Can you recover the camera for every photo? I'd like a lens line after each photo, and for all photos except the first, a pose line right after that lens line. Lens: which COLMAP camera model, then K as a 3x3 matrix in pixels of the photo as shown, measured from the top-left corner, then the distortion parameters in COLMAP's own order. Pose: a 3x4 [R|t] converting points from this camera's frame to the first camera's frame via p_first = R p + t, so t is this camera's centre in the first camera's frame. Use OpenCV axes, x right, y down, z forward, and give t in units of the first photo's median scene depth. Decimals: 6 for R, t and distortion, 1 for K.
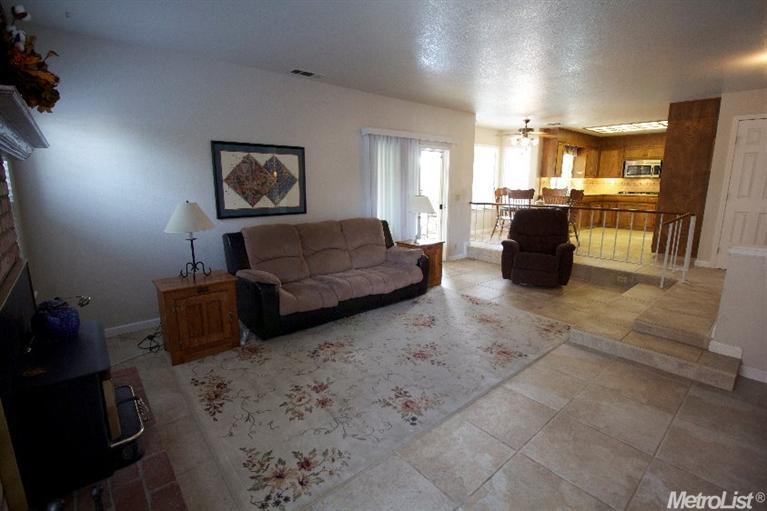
lens RADIAL K [[356.3, 0, 383.8], [0, 356.3, 250.9], [0, 0, 1]] dist [-0.019033, -0.001346]
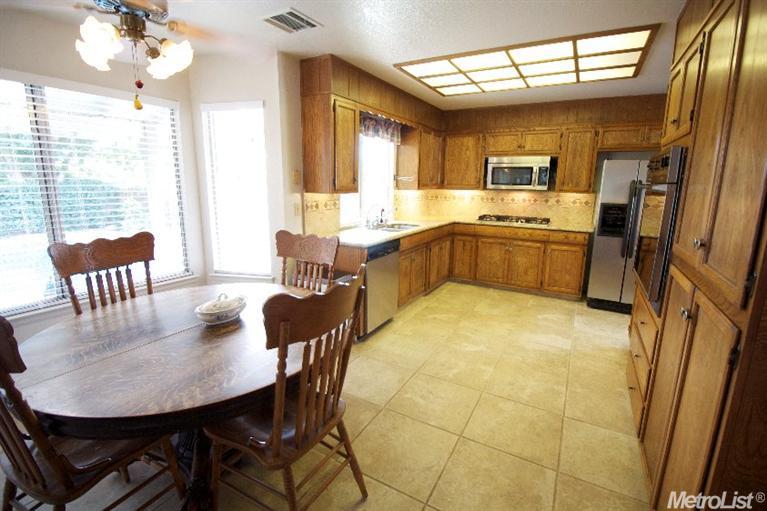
lens RADIAL K [[356.3, 0, 382.2], [0, 356.3, 253.6], [0, 0, 1]] dist [-0.019033, -0.001346]
pose [[0.940082, -0.058688, 0.335860, 0.361444], [0.052365, 0.998239, 0.027859, -0.138469], [-0.336903, -0.008602, 0.941500, 0.568848]]
